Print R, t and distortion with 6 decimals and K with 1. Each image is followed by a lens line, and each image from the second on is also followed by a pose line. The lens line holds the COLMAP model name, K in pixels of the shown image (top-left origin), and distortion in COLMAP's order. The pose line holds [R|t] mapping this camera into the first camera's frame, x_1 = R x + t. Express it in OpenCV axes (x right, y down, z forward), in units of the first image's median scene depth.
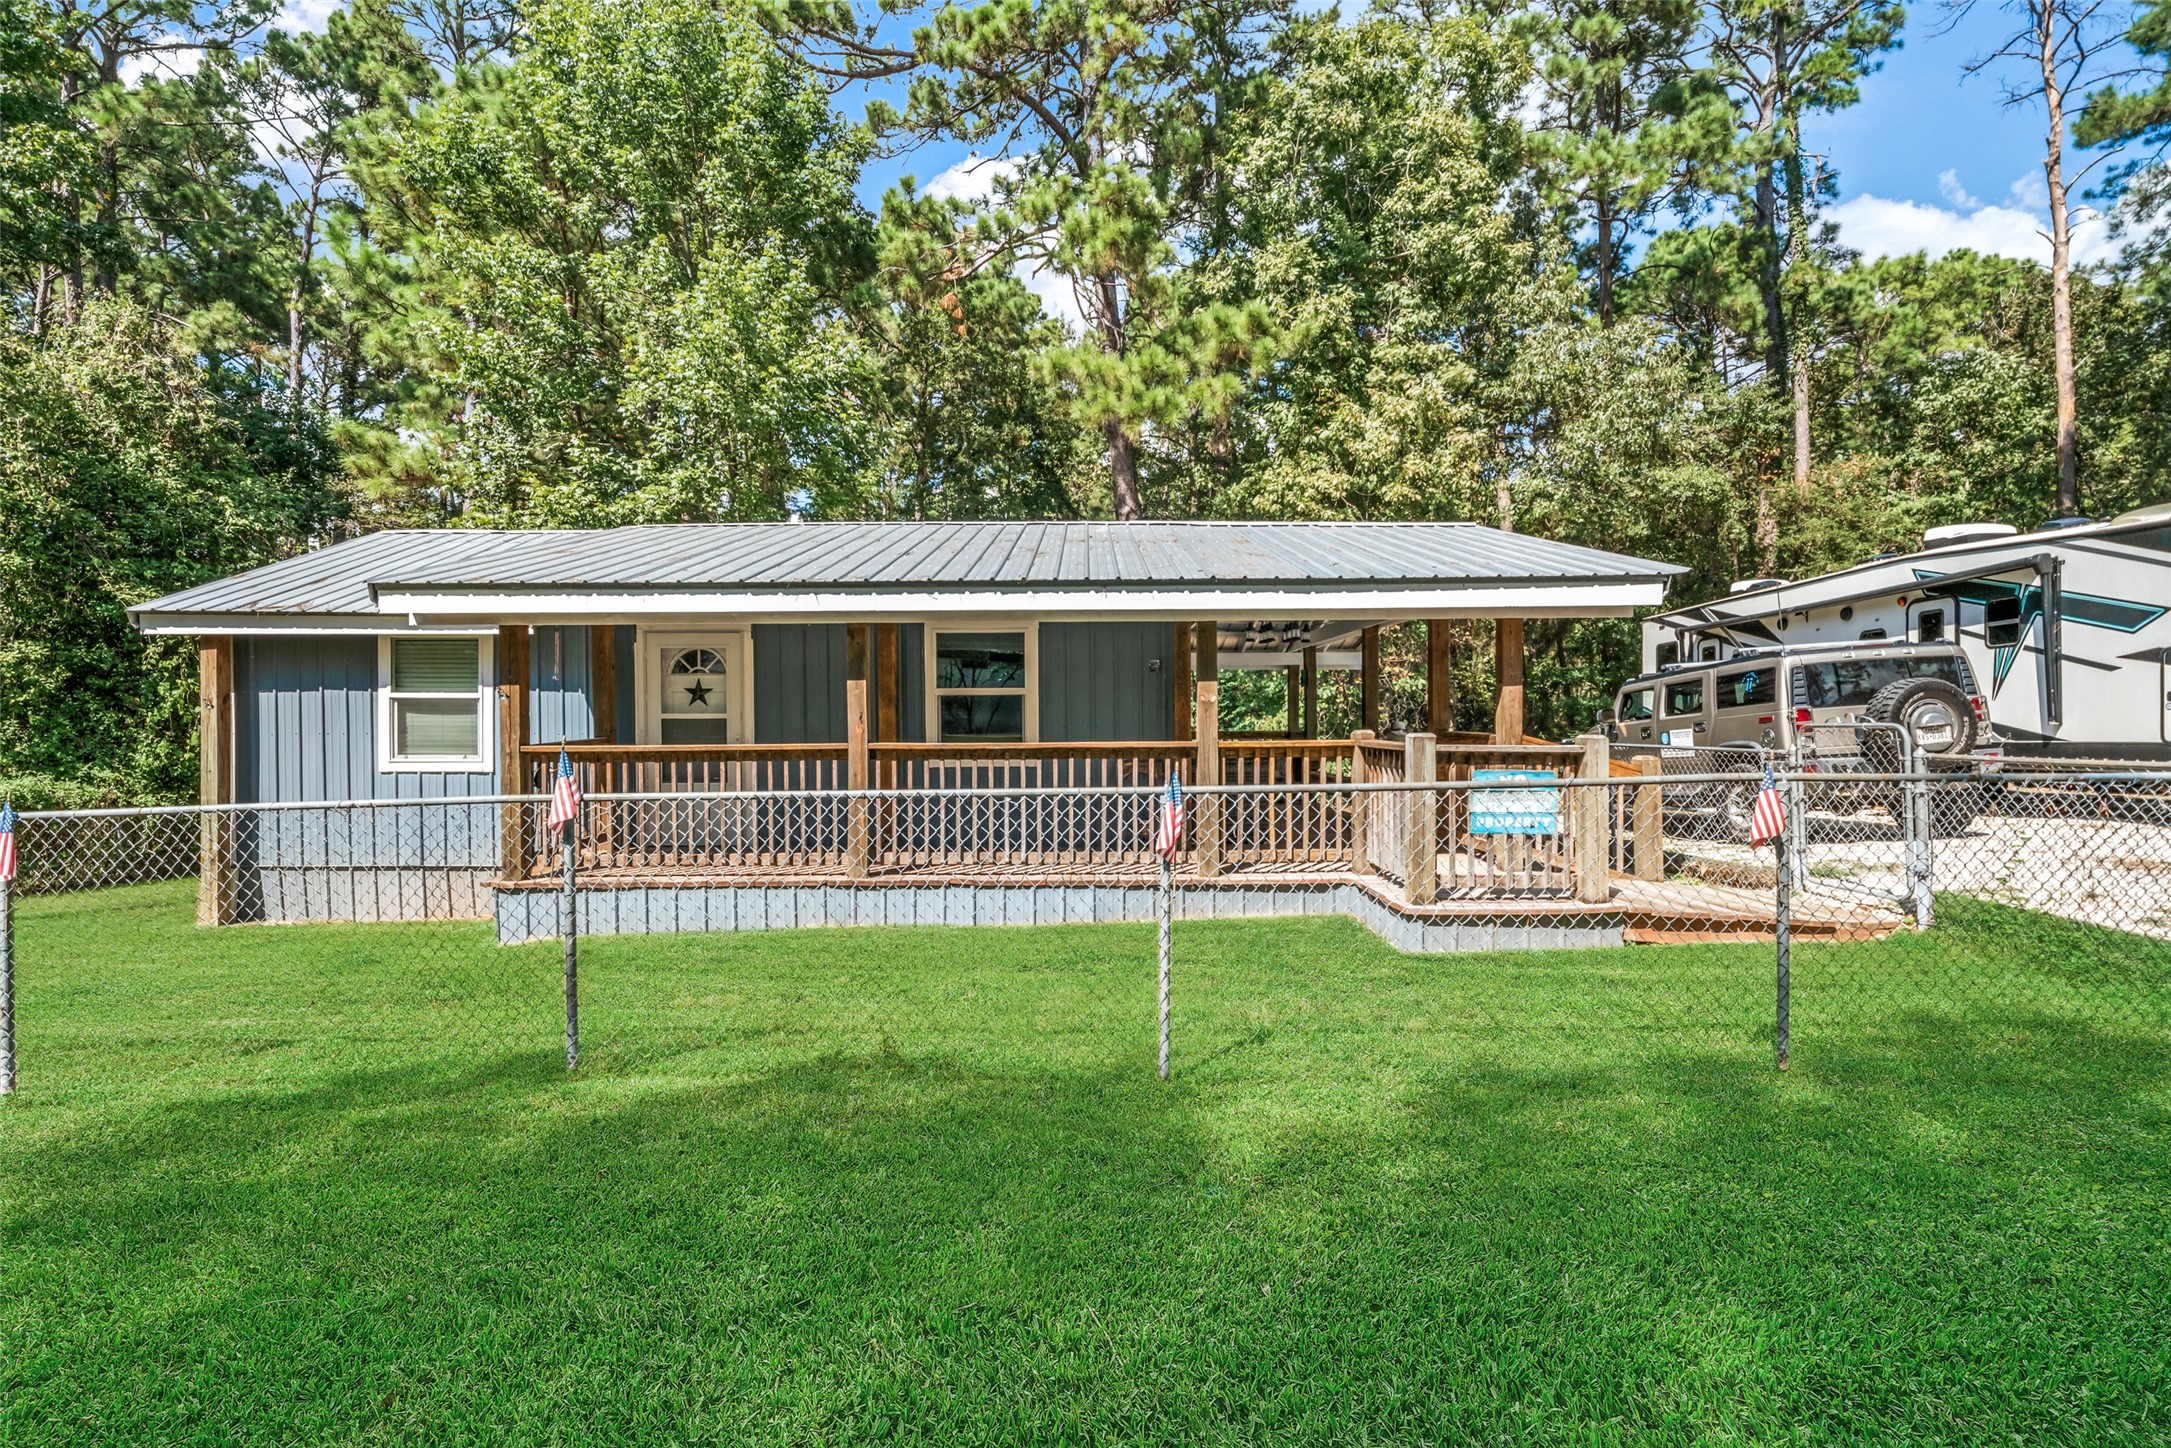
lens RADIAL K [[930.6, 0, 1085.4], [0, 930.6, 711.8], [0, 0, 1]] dist [-0.004490, -0.000046]
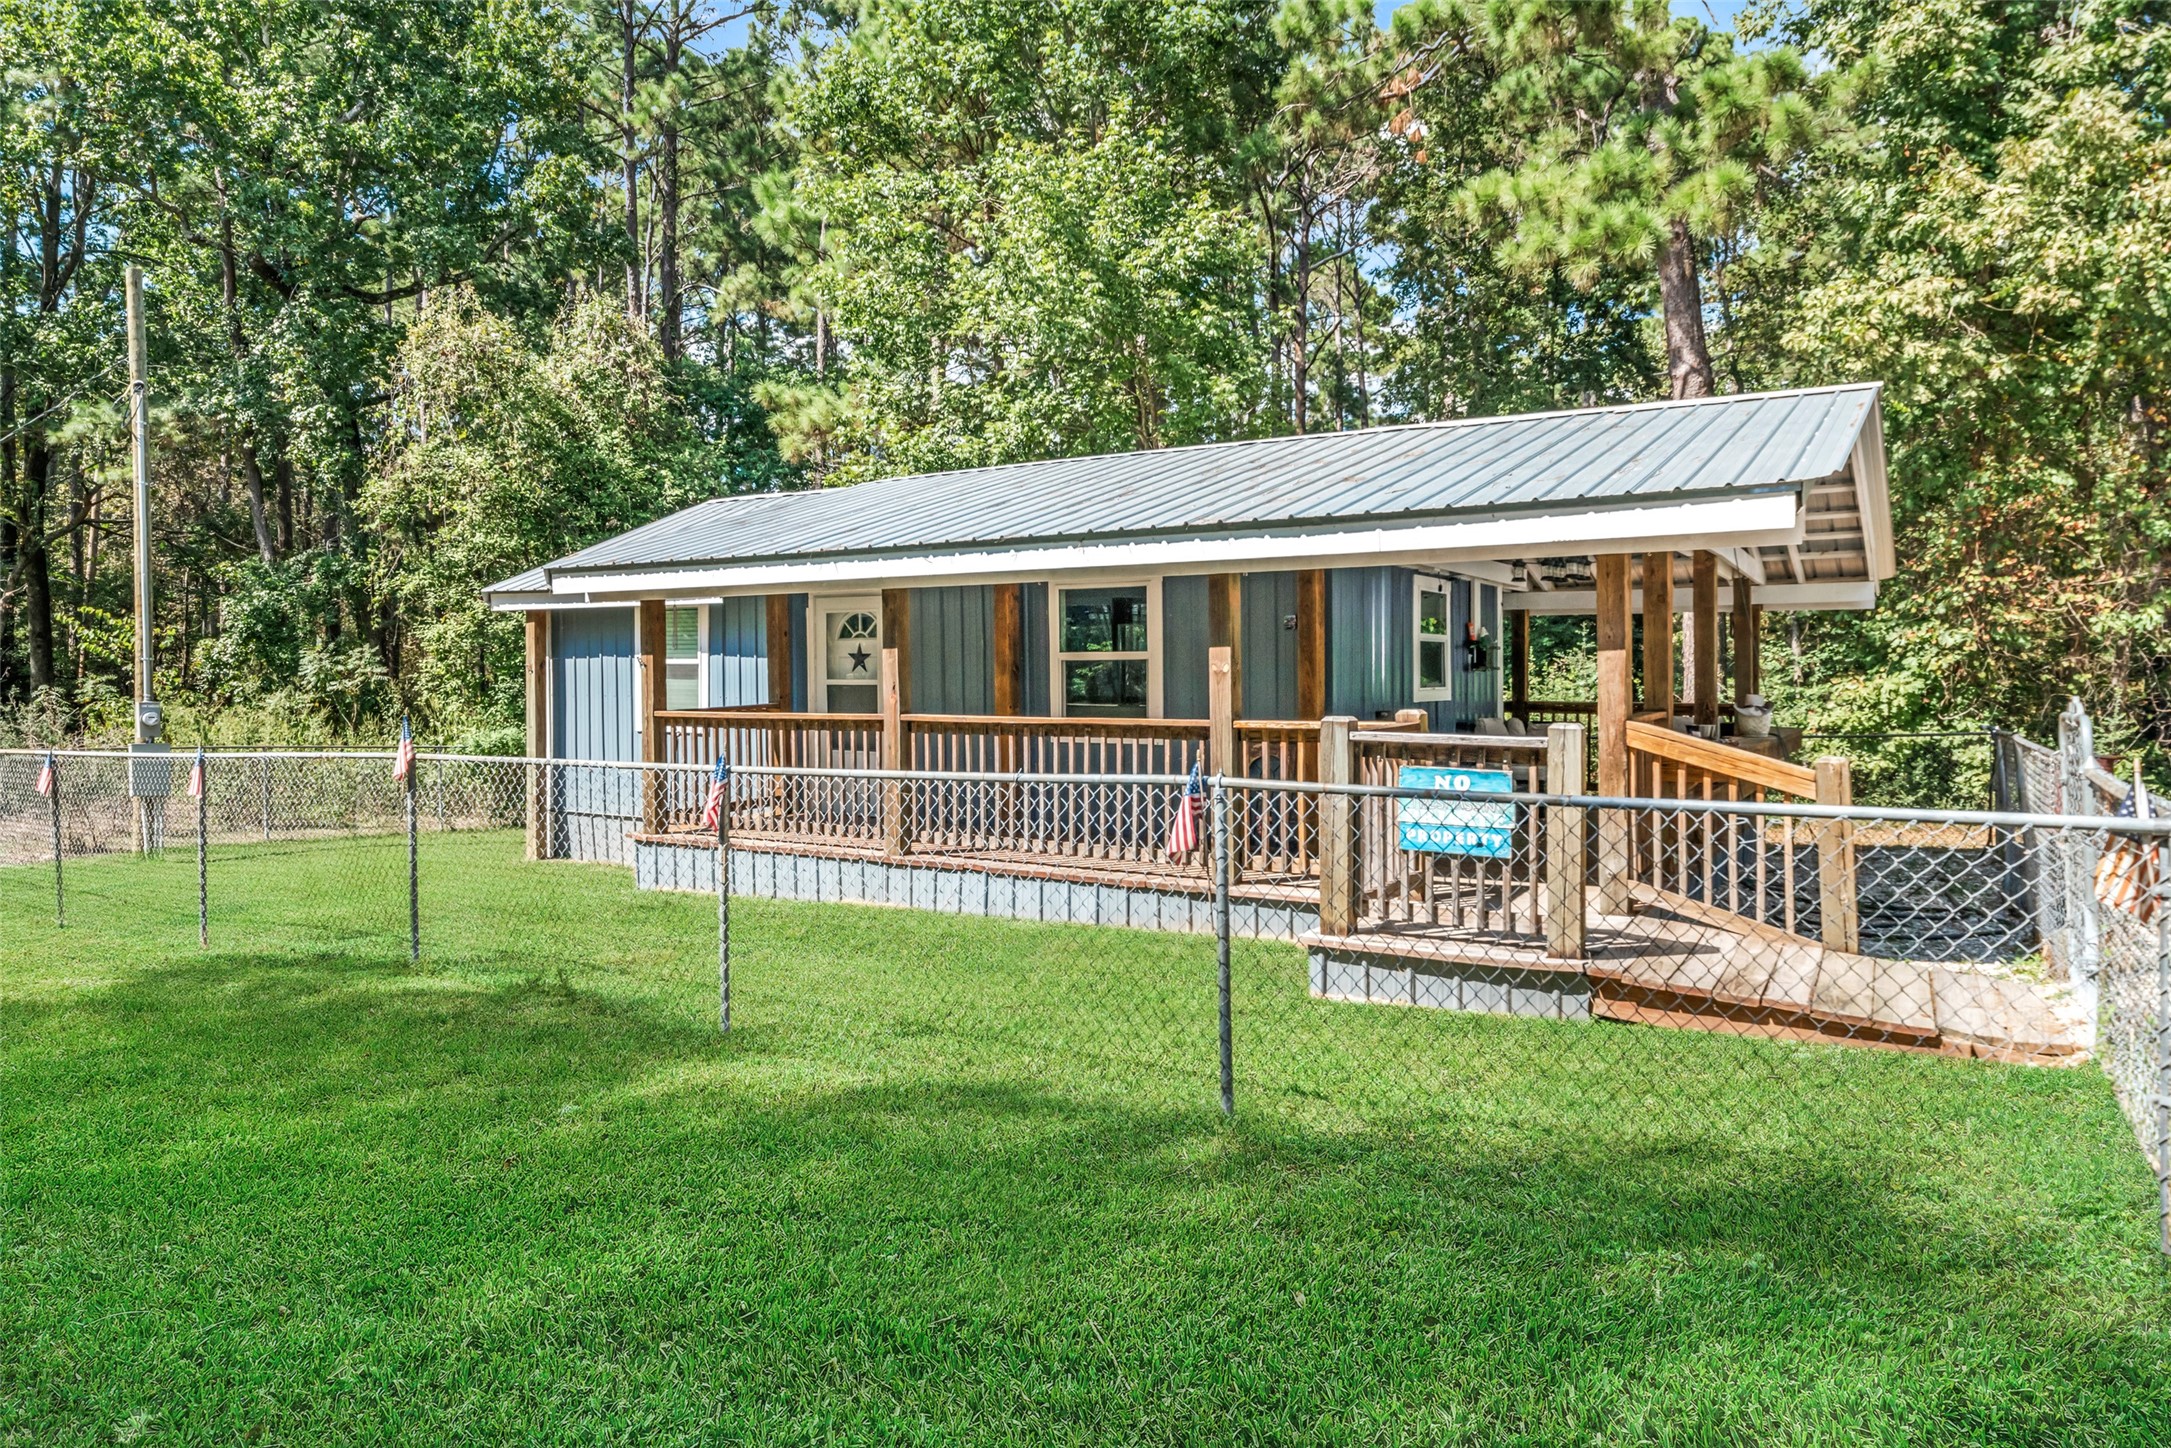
lens RADIAL K [[1311.4, 0, 1092.1], [0, 1311.4, 666.1], [0, 0, 1]] dist [0.004137, -0.000322]
pose [[0.849467, 0.001987, -0.527639, 0.510615], [-0.004798, 0.999981, -0.003958, -0.009075], [0.527621, 0.005893, 0.849460, -0.026603]]
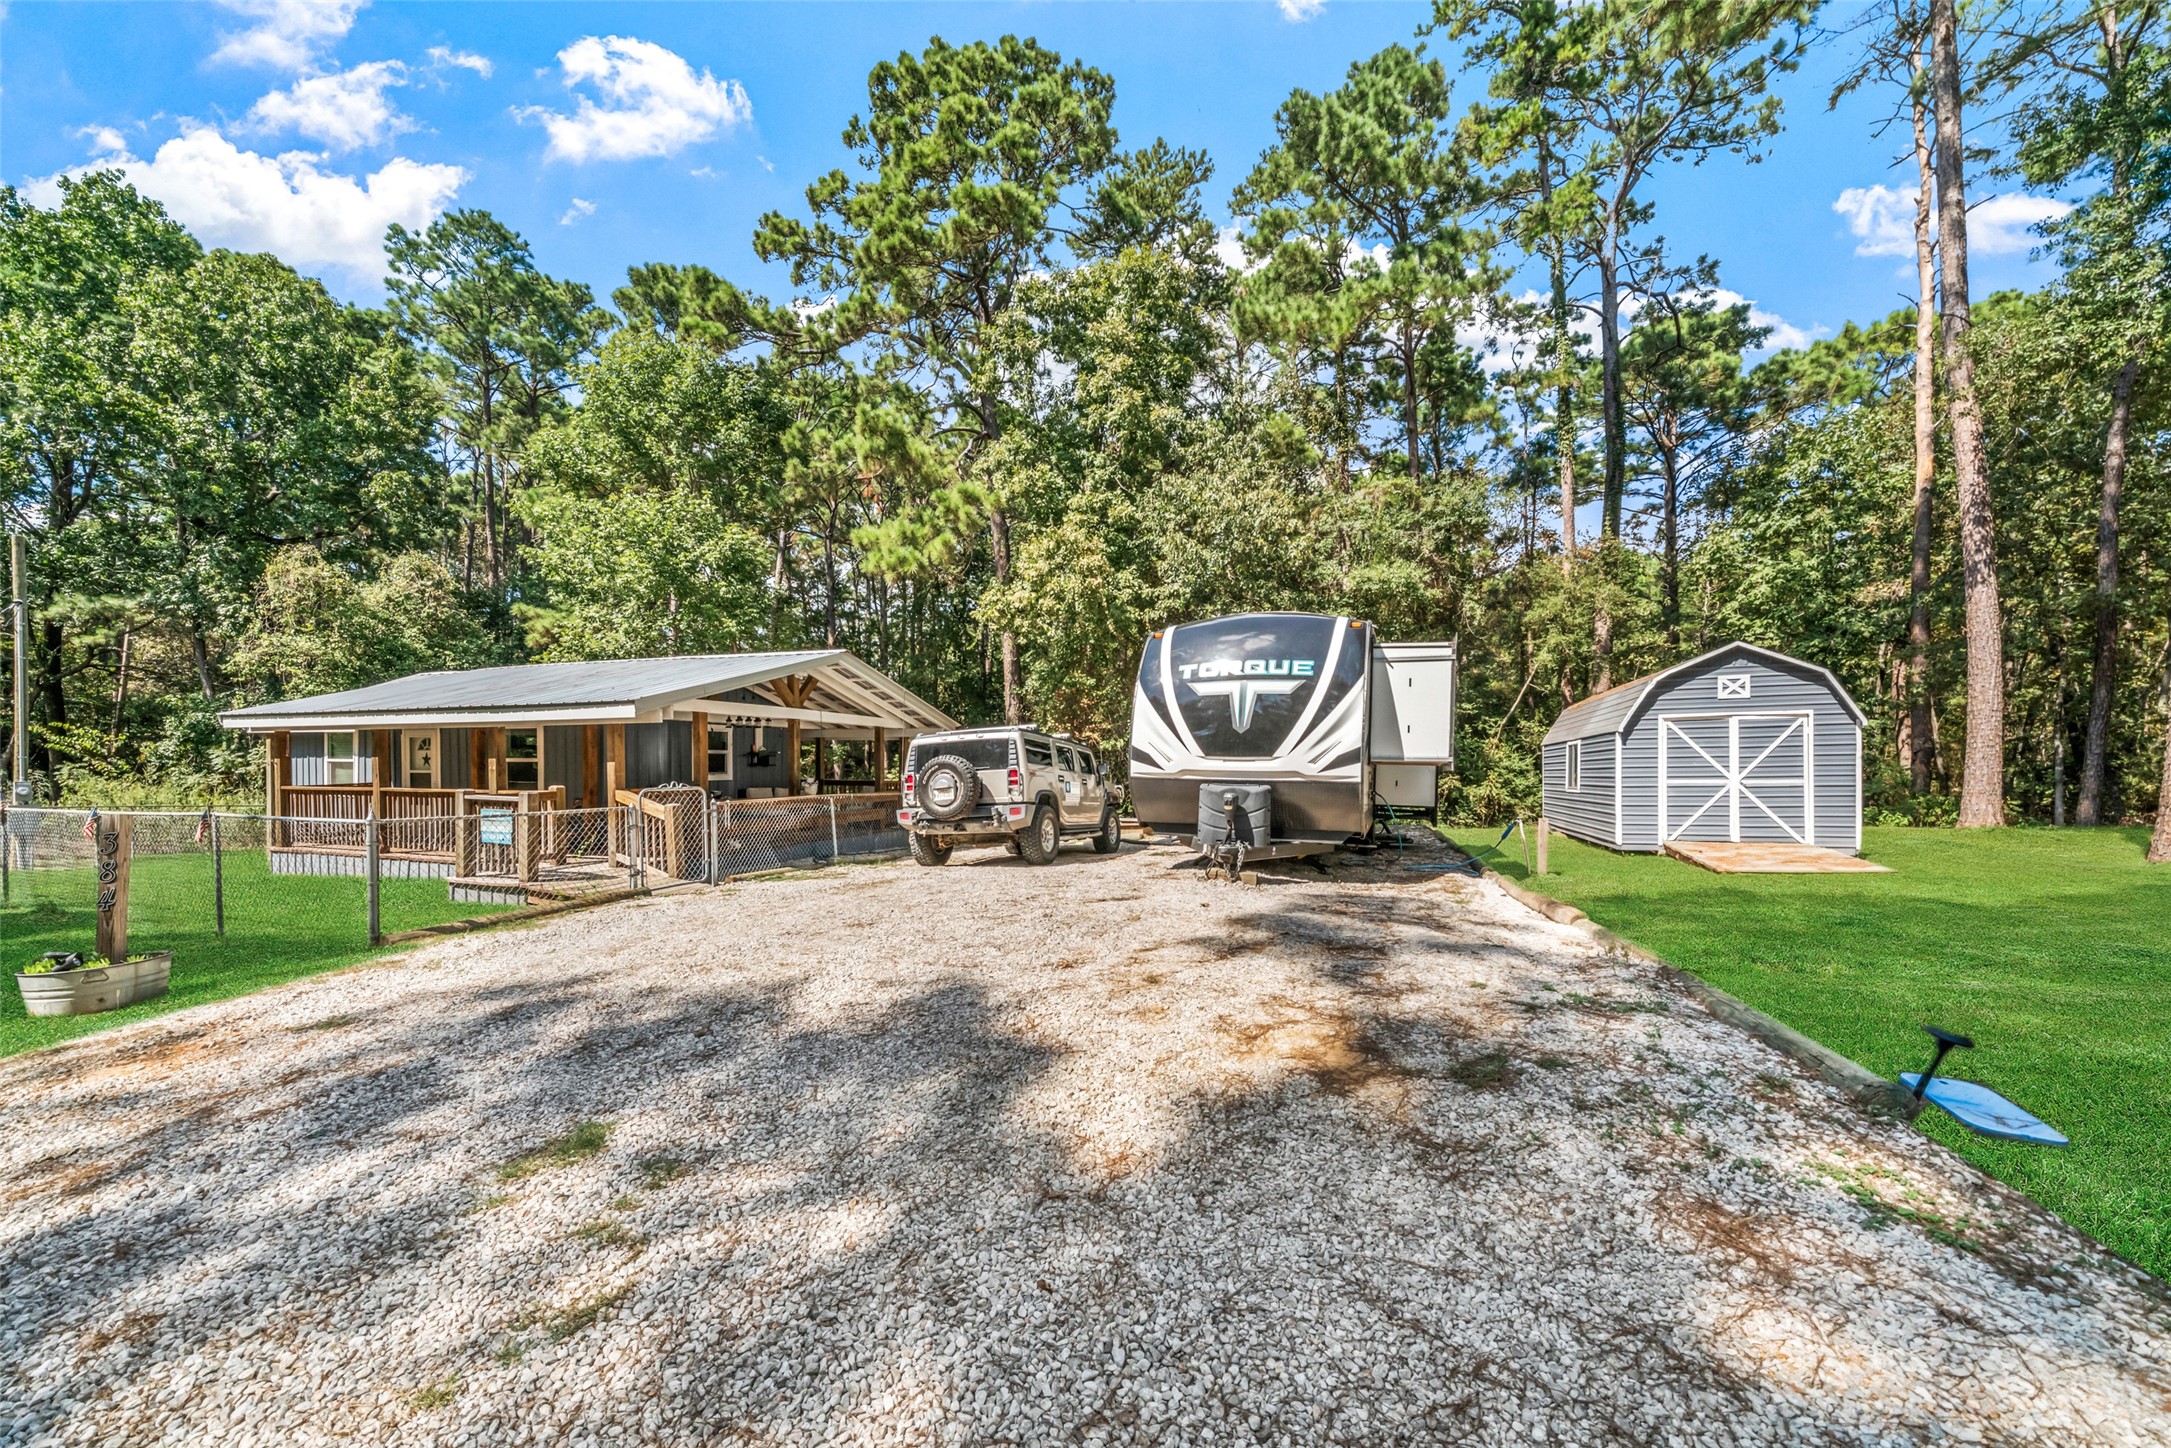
lens RADIAL K [[752.3, 0, 1084.3], [0, 752.3, 749.3], [0, 0, 1]] dist [-0.000358, 0.000150]
pose [[0.940188, 0.002903, -0.340643, 1.440668], [-0.008199, 0.999867, -0.014108, -0.032708], [0.340557, 0.016058, 0.940087, -0.015615]]
